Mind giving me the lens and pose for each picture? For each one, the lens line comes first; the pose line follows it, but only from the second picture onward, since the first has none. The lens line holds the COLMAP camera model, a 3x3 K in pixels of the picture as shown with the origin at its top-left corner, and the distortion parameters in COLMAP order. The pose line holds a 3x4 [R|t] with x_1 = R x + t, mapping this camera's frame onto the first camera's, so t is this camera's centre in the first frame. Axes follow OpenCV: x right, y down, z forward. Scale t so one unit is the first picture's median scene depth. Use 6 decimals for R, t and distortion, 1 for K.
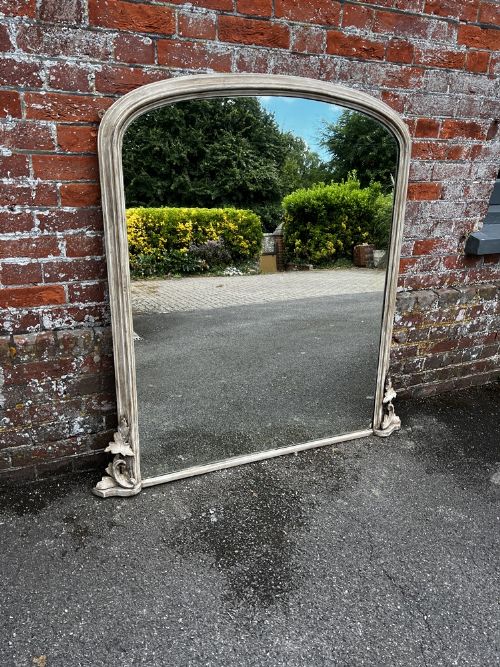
lens RADIAL K [[486.3, 0, 247.8], [0, 486.3, 333.0], [0, 0, 1]] dist [0.040869, -0.046815]
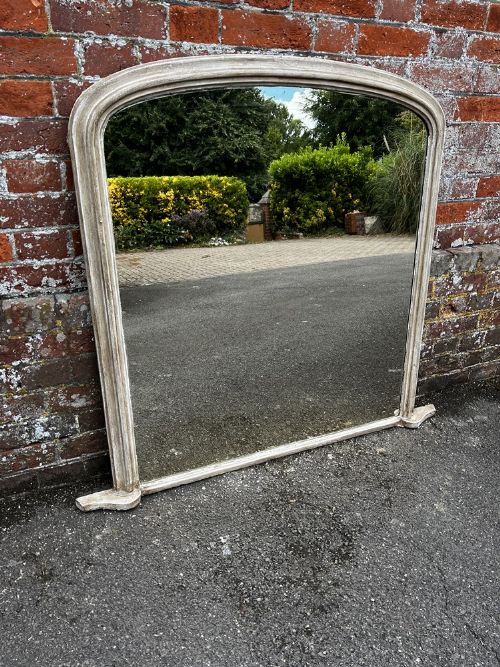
lens RADIAL K [[486.3, 0, 245.0], [0, 486.3, 331.9], [0, 0, 1]] dist [0.040869, -0.046815]
pose [[0.999694, -0.020493, -0.013852, -0.025153], [0.020914, 0.999303, 0.030921, 0.027319], [0.013208, -0.031201, 0.999426, 0.271976]]
